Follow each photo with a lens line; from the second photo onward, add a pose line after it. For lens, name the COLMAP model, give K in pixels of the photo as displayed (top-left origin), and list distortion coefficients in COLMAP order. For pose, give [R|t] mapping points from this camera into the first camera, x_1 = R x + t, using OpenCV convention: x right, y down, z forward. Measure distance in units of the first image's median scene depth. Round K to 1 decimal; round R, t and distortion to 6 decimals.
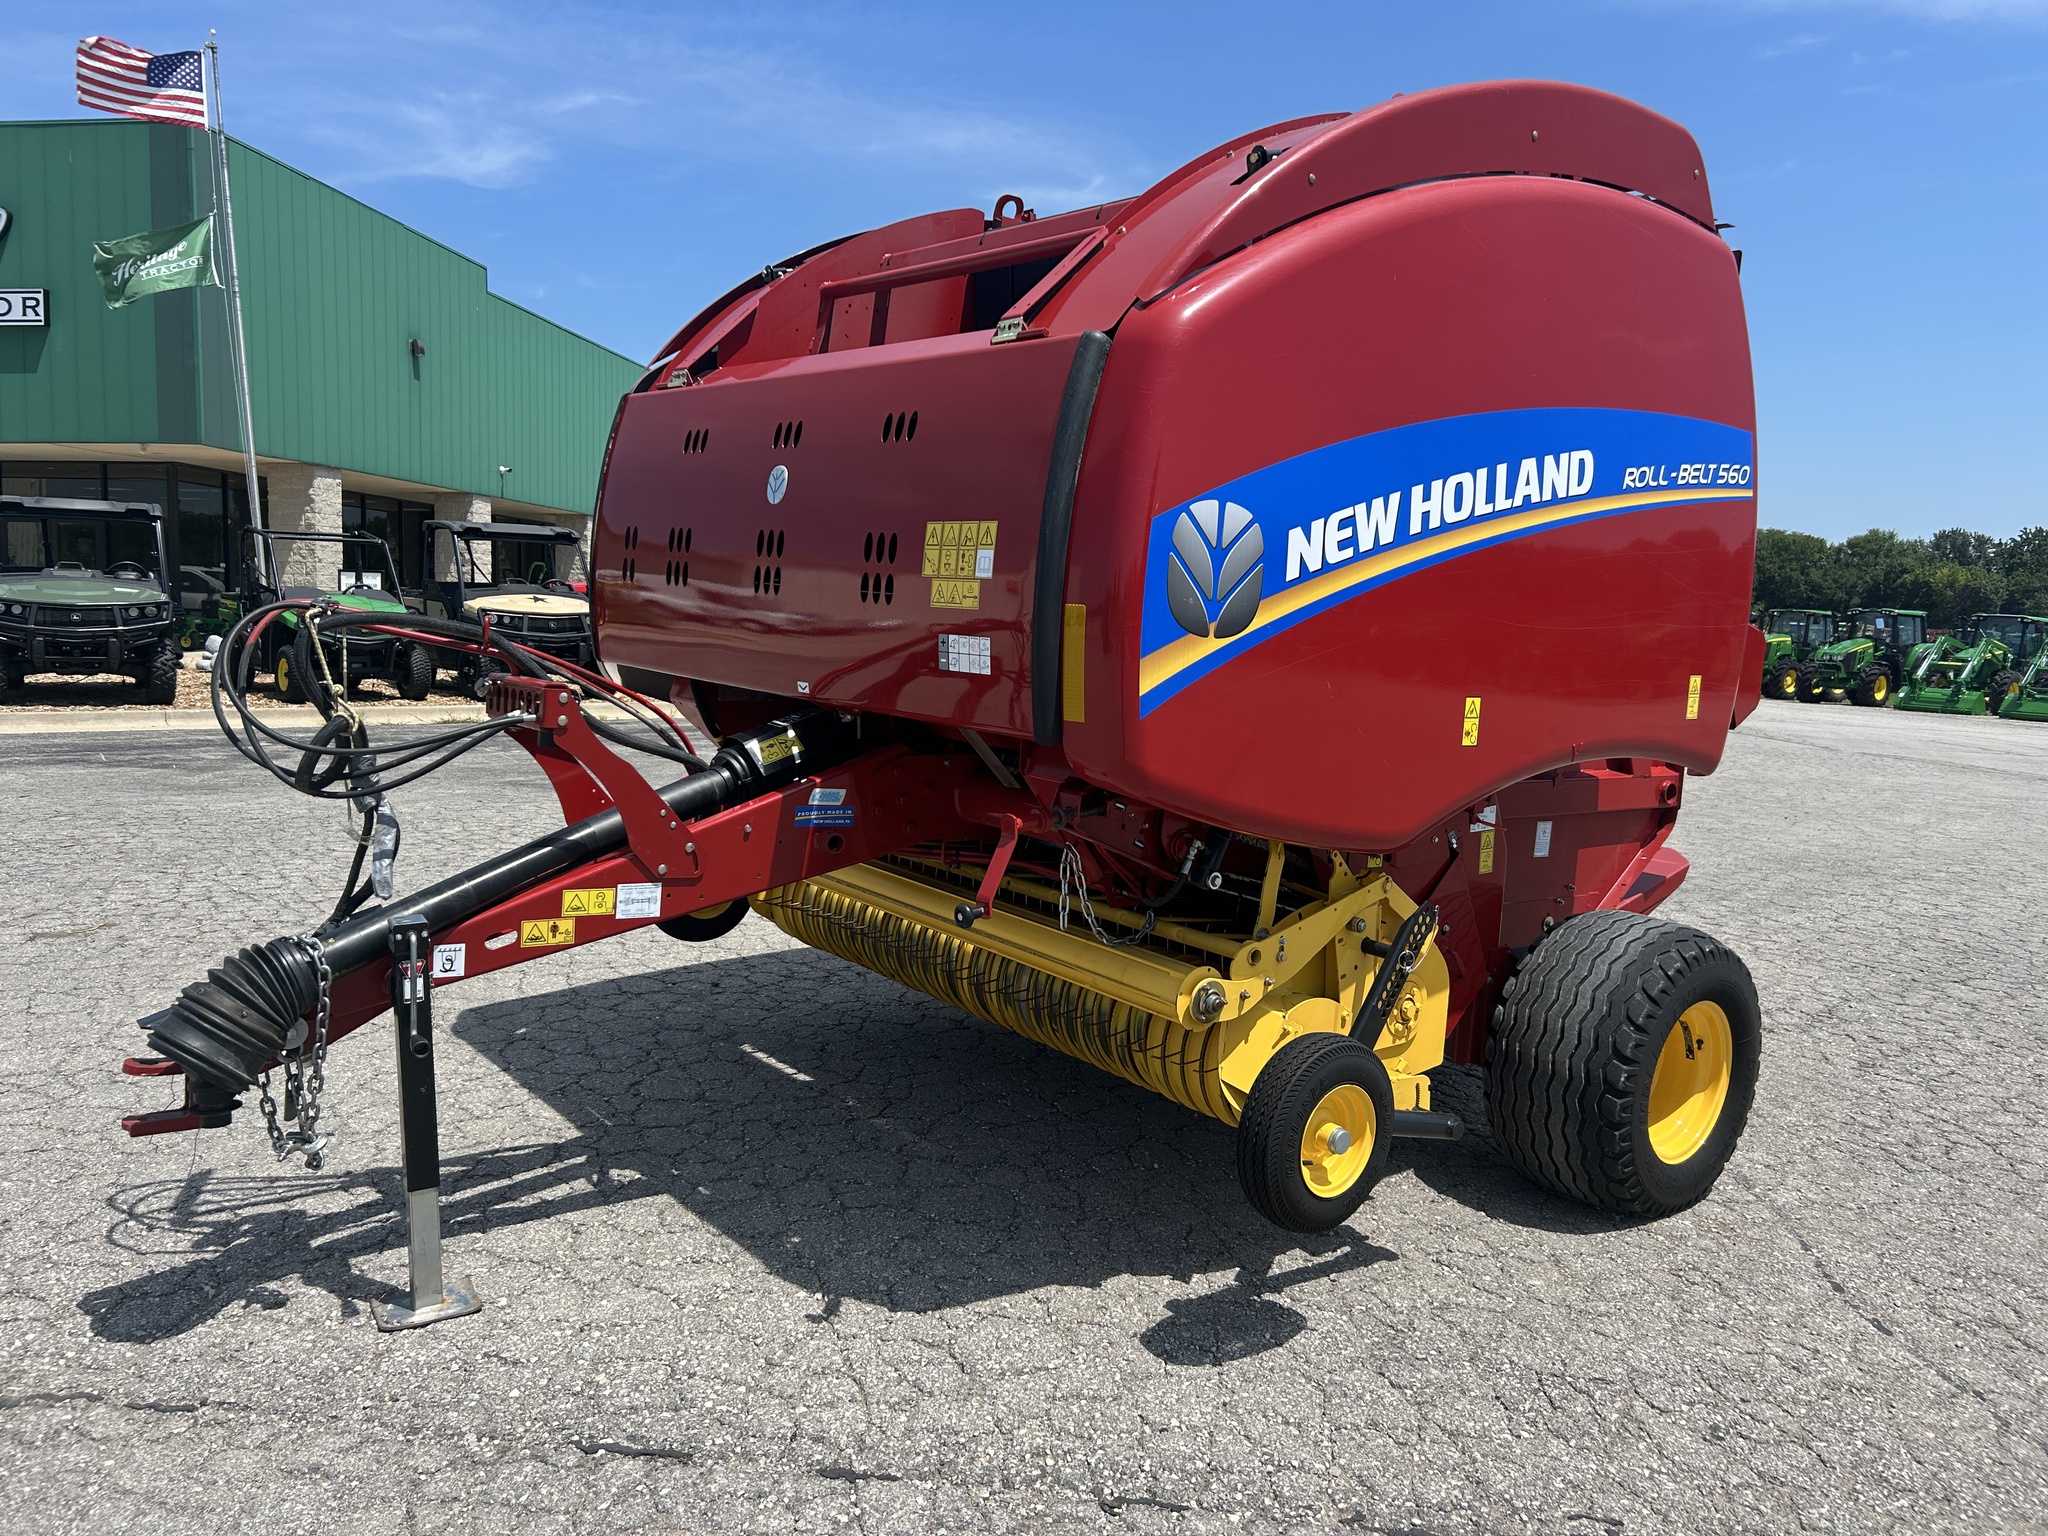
lens RADIAL K [[1546.0, 0, 1041.0], [0, 1546.0, 774.9], [0, 0, 1]] dist [0.059678, -0.070048]
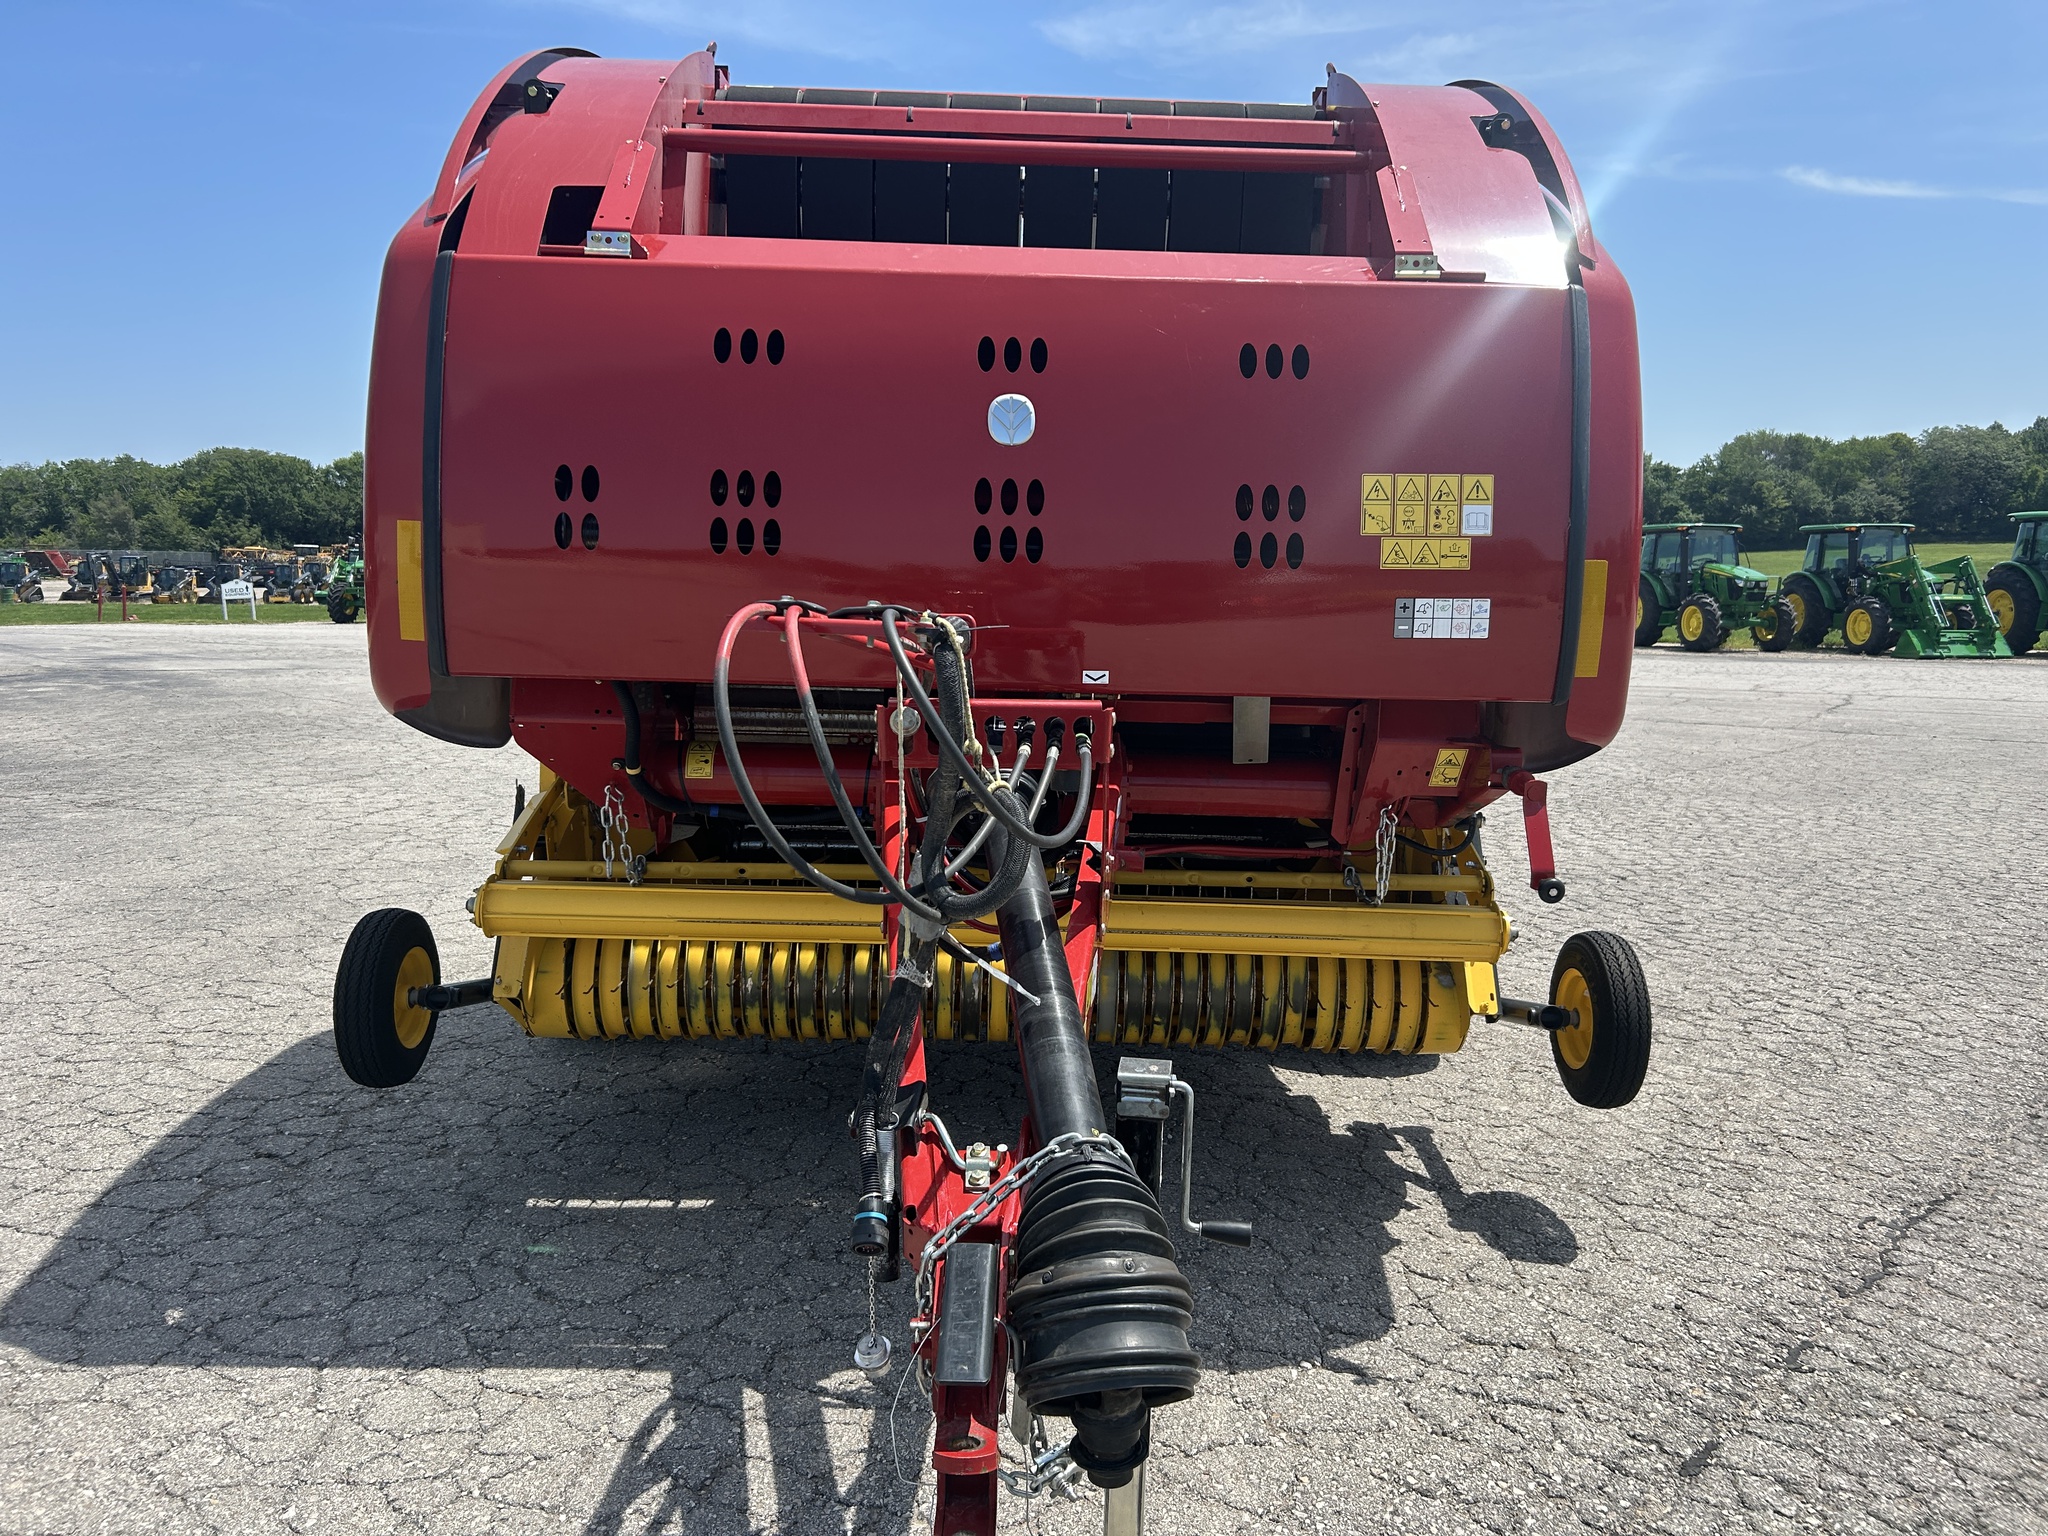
lens RADIAL K [[1546.0, 0, 1043.7], [0, 1546.0, 778.0], [0, 0, 1]] dist [0.059678, -0.070048]
pose [[0.612413, -0.146371, 0.776870, -0.854603], [0.106546, 0.989026, 0.102352, -0.095444], [-0.783325, 0.020091, 0.621287, 0.559049]]
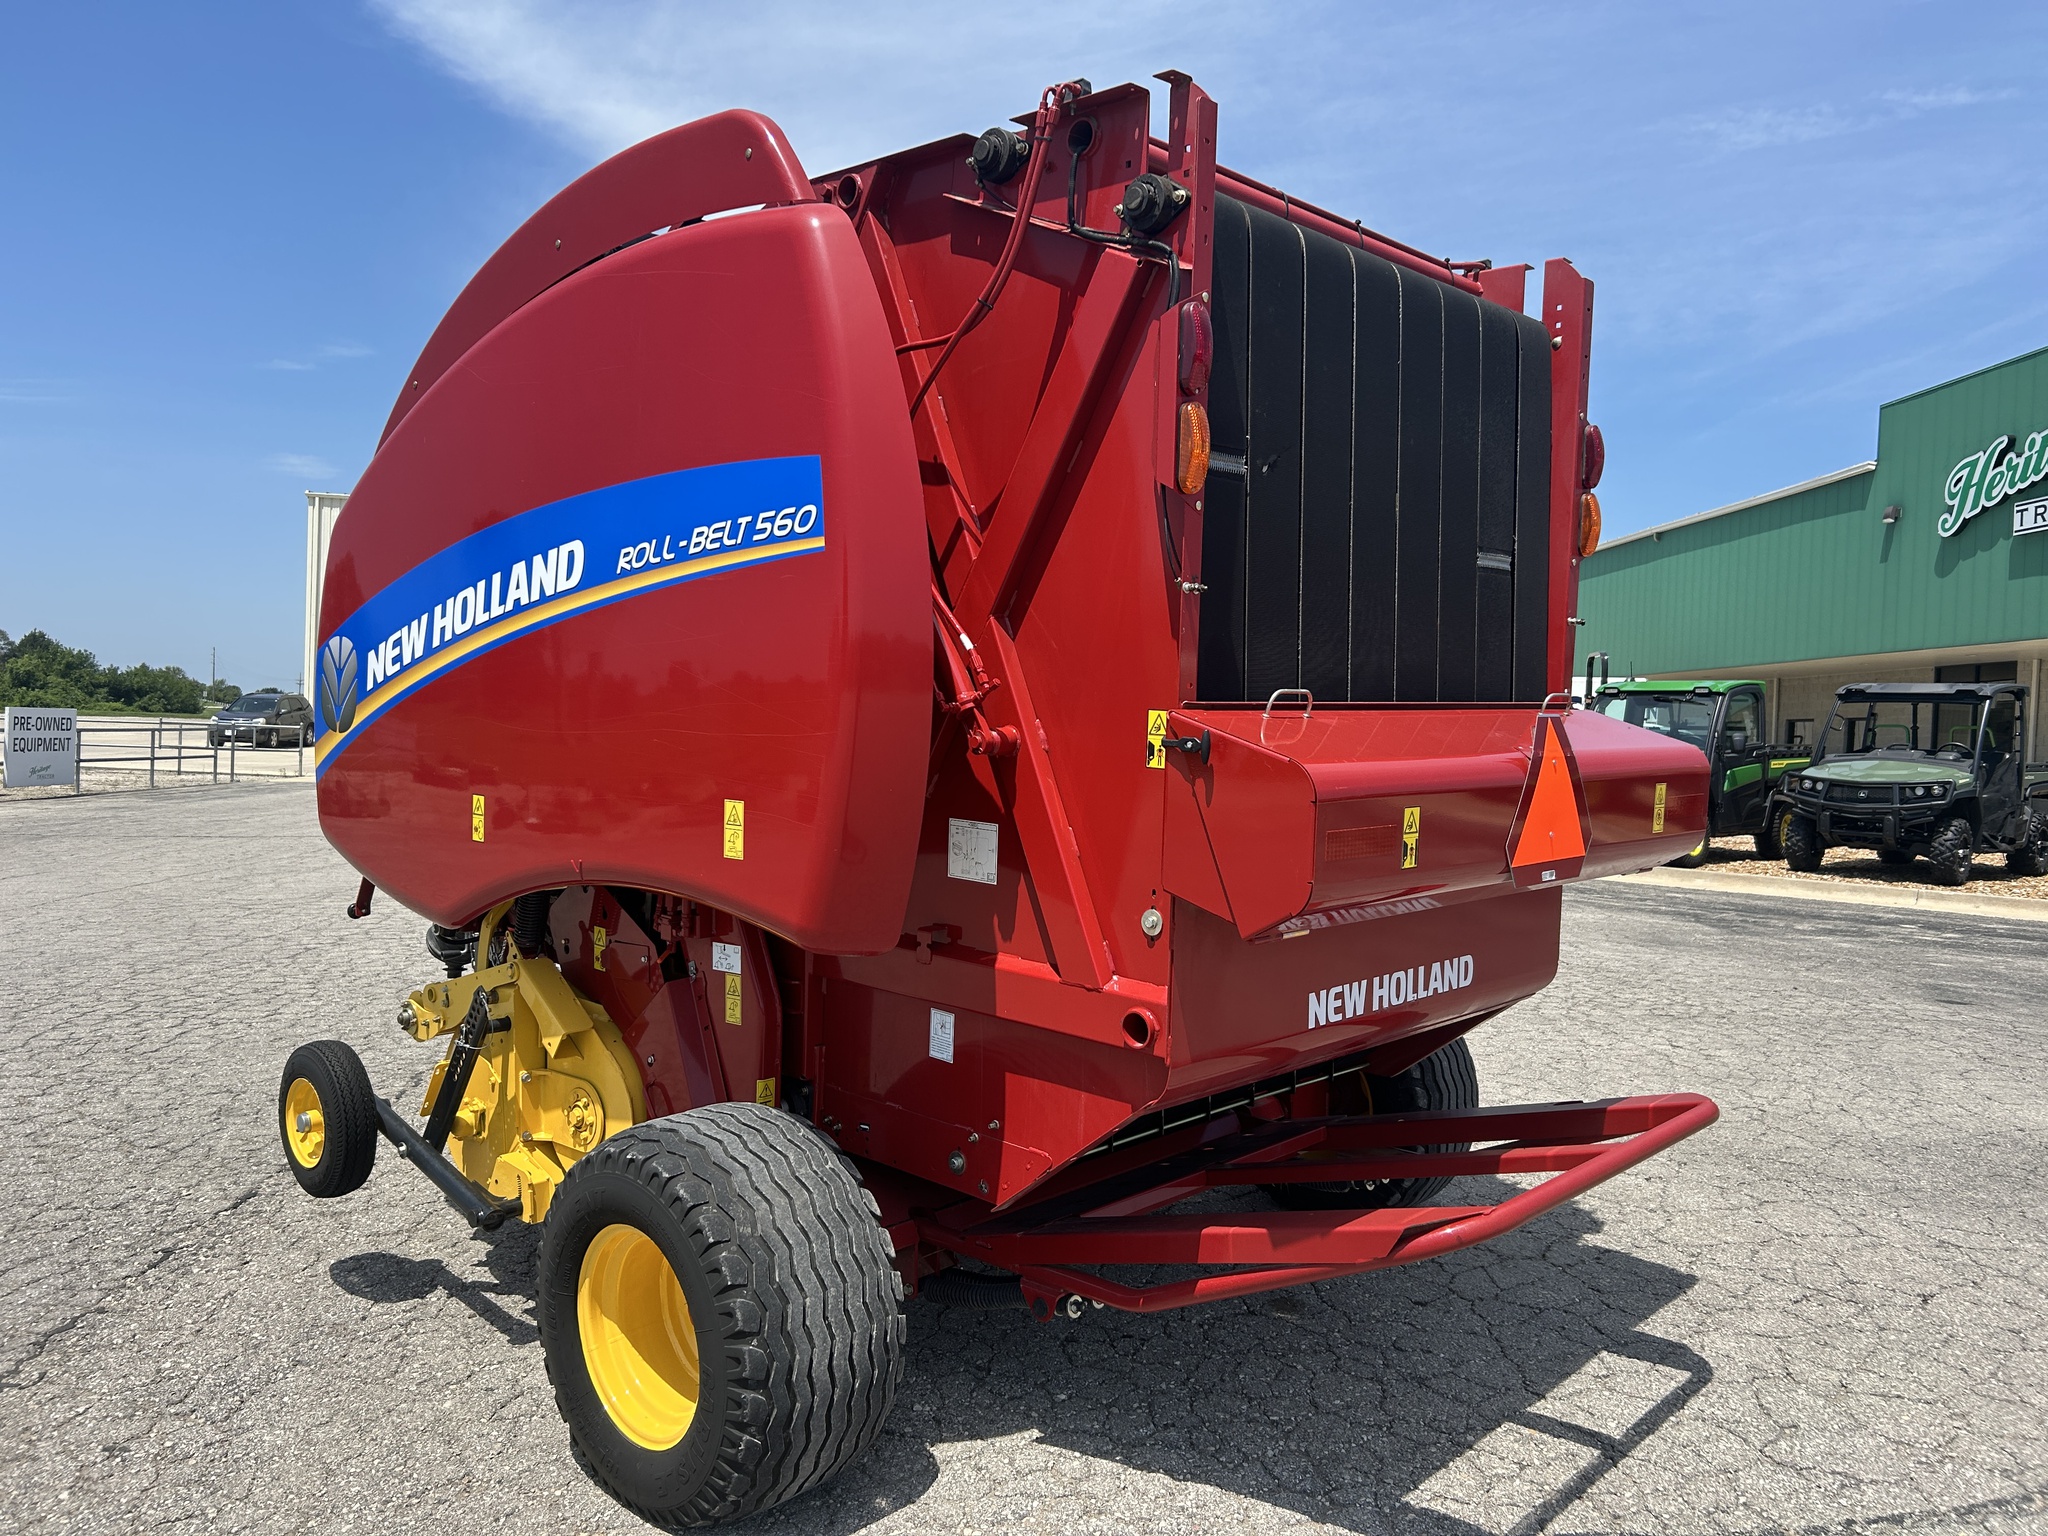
lens RADIAL K [[1546.0, 0, 1051.1], [0, 1546.0, 794.0], [0, 0, 1]] dist [0.059678, -0.070048]
pose [[0.149946, 0.018530, -0.988520, 1.409888], [-0.134870, 0.990862, -0.001885, -0.102998], [0.979452, 0.133604, 0.151075, 1.247000]]
